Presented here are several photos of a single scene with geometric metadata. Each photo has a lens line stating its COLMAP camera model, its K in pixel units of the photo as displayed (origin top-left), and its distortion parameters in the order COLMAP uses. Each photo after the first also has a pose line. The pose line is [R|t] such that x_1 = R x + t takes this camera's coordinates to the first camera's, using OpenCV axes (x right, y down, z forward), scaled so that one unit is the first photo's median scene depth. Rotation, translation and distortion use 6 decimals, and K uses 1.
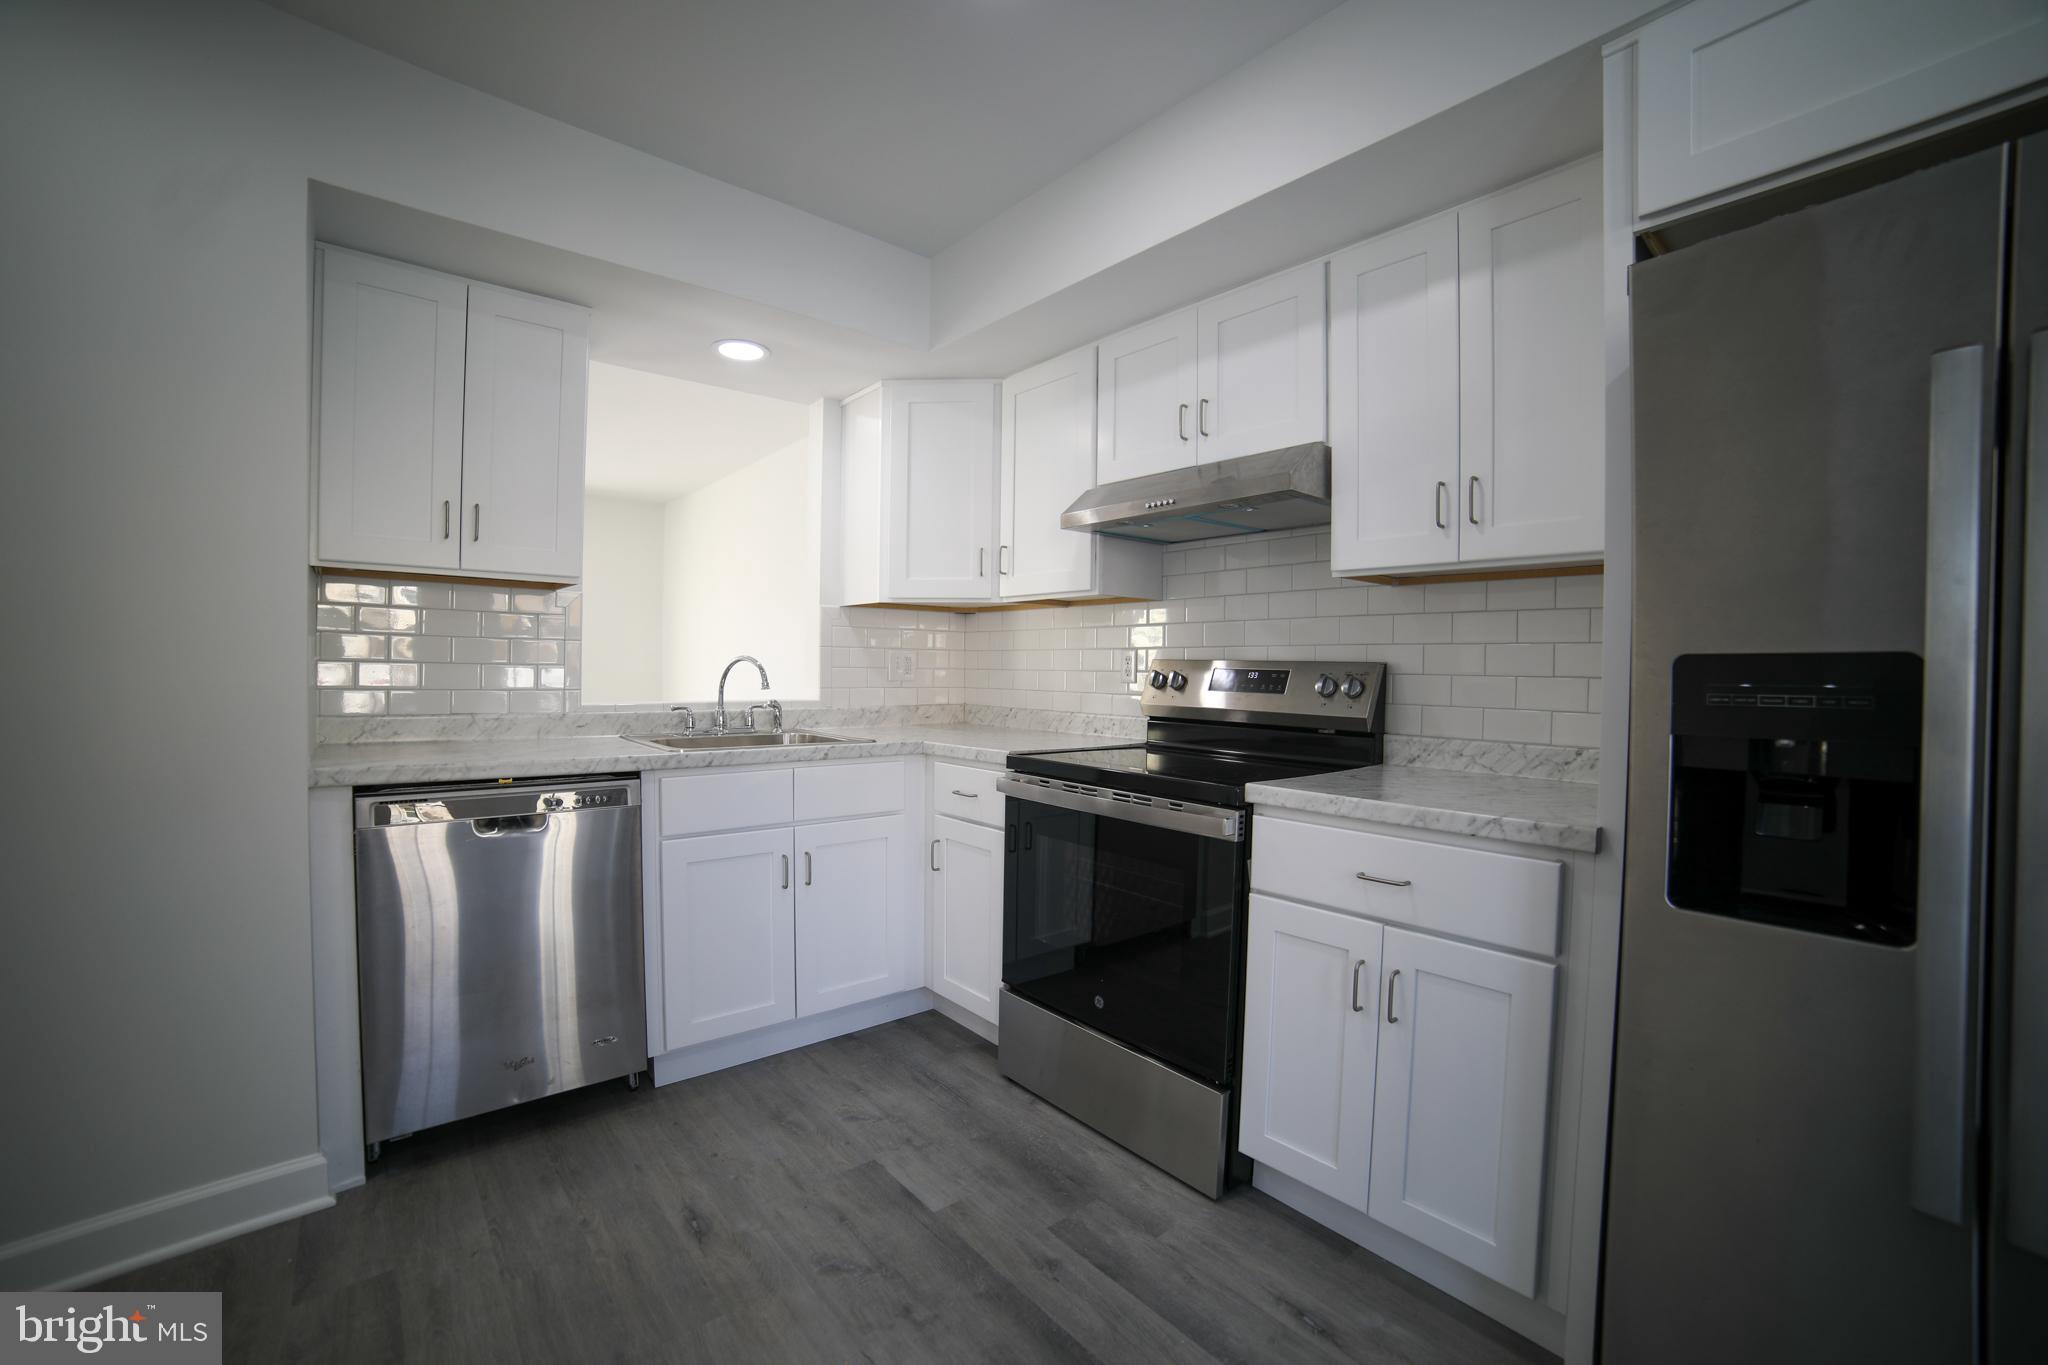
lens RADIAL K [[843.7, 0, 1030.3], [0, 843.7, 679.7], [0, 0, 1]] dist [-0.112835, 0.039461]
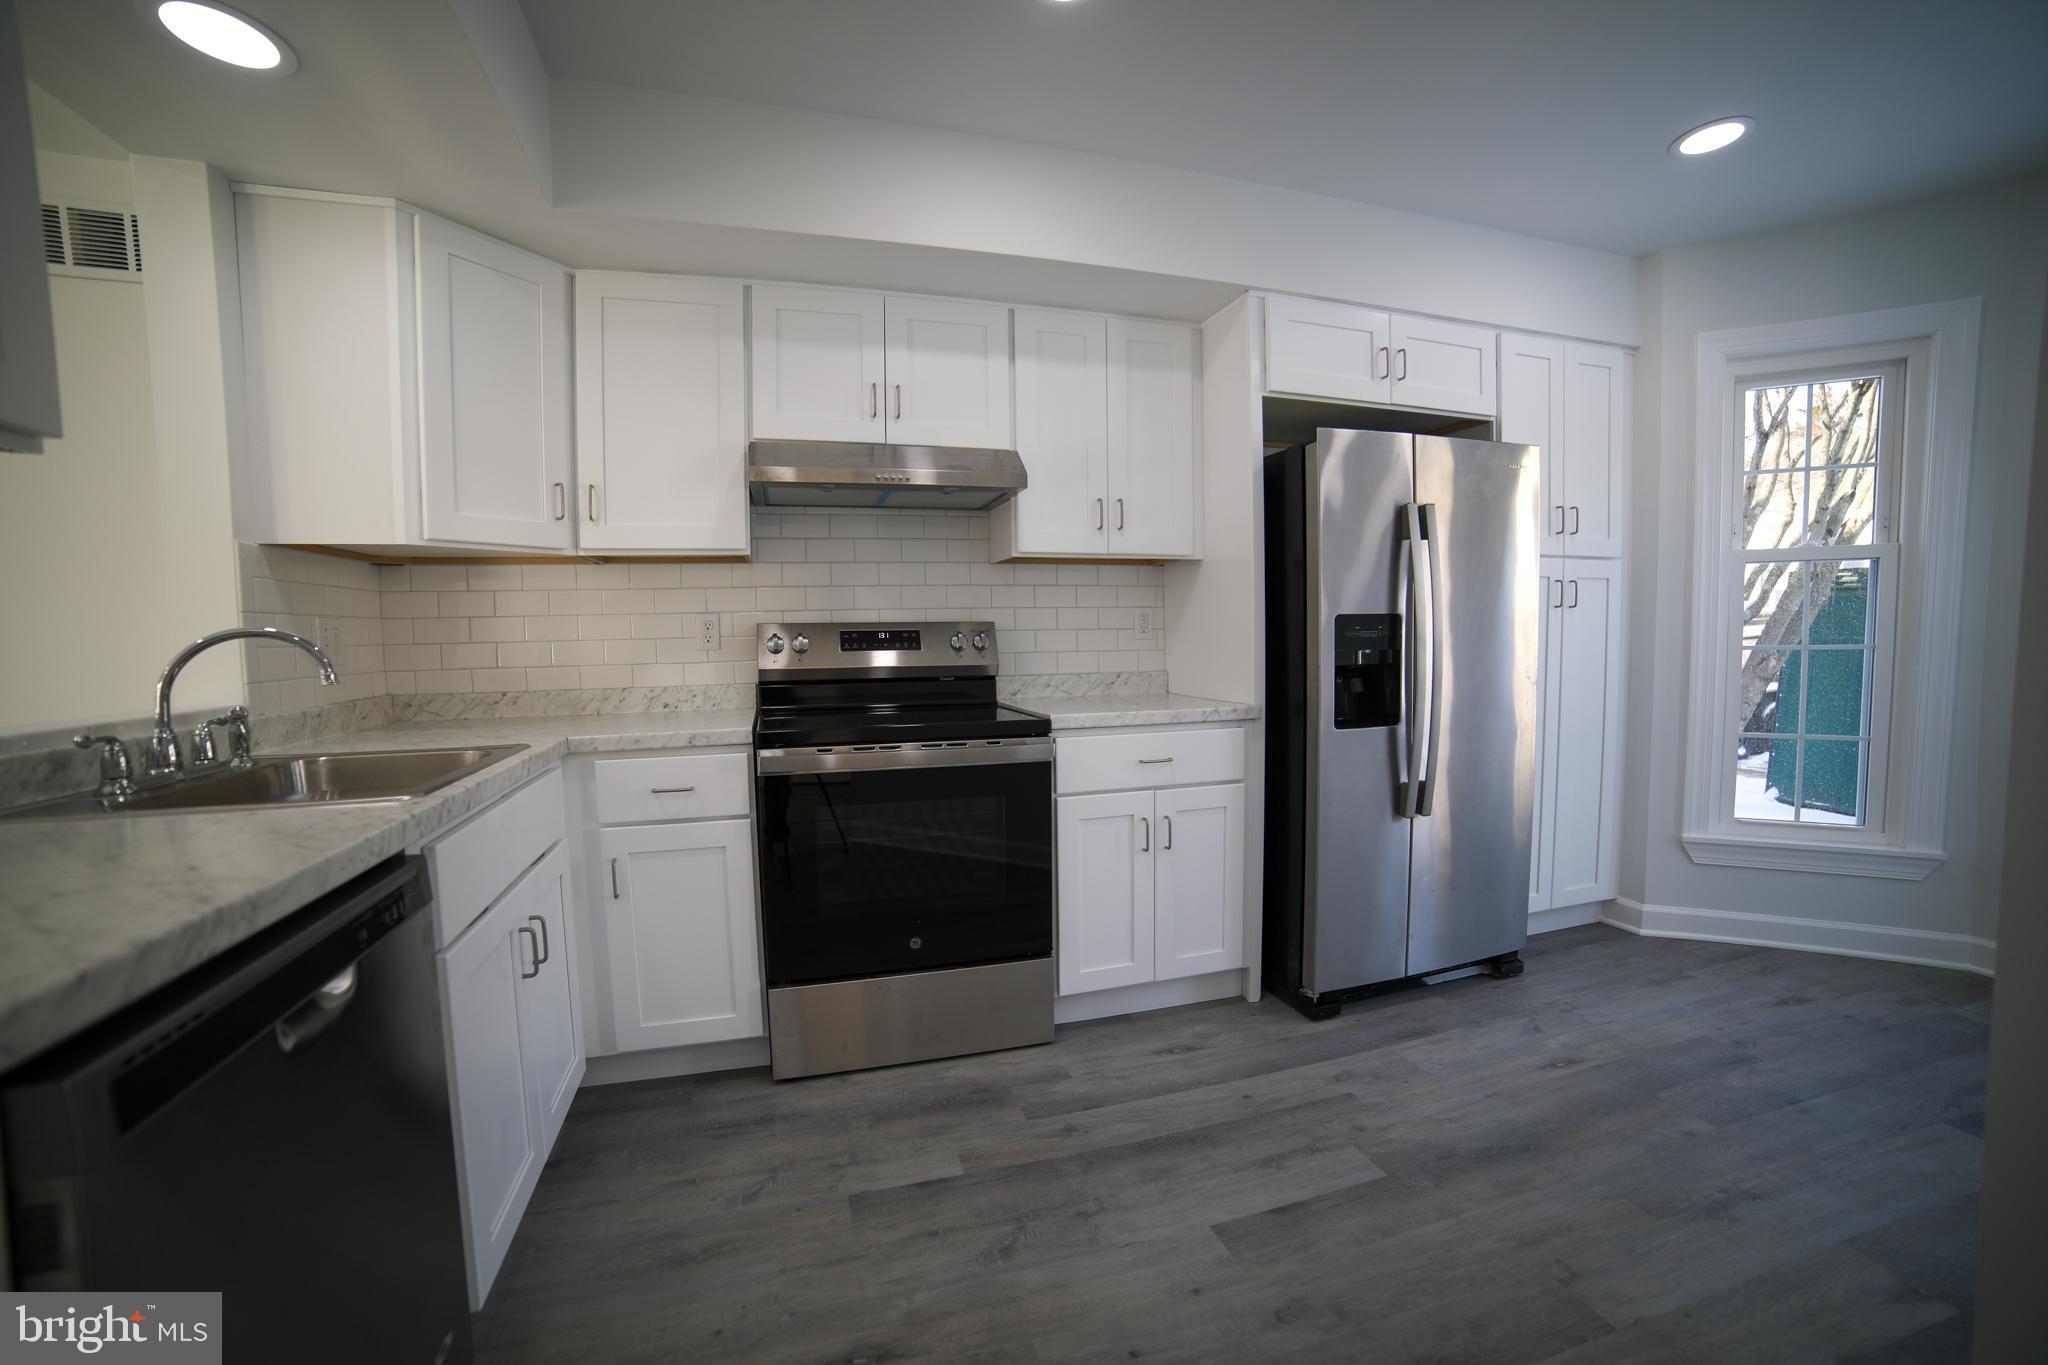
lens RADIAL K [[843.7, 0, 1030.3], [0, 843.7, 679.7], [0, 0, 1]] dist [-0.112835, 0.039461]
pose [[0.387788, -0.072342, 0.918905, -0.785340], [0.033368, 0.997364, 0.064437, -0.013736], [-0.921144, 0.005674, 0.389180, 0.424806]]
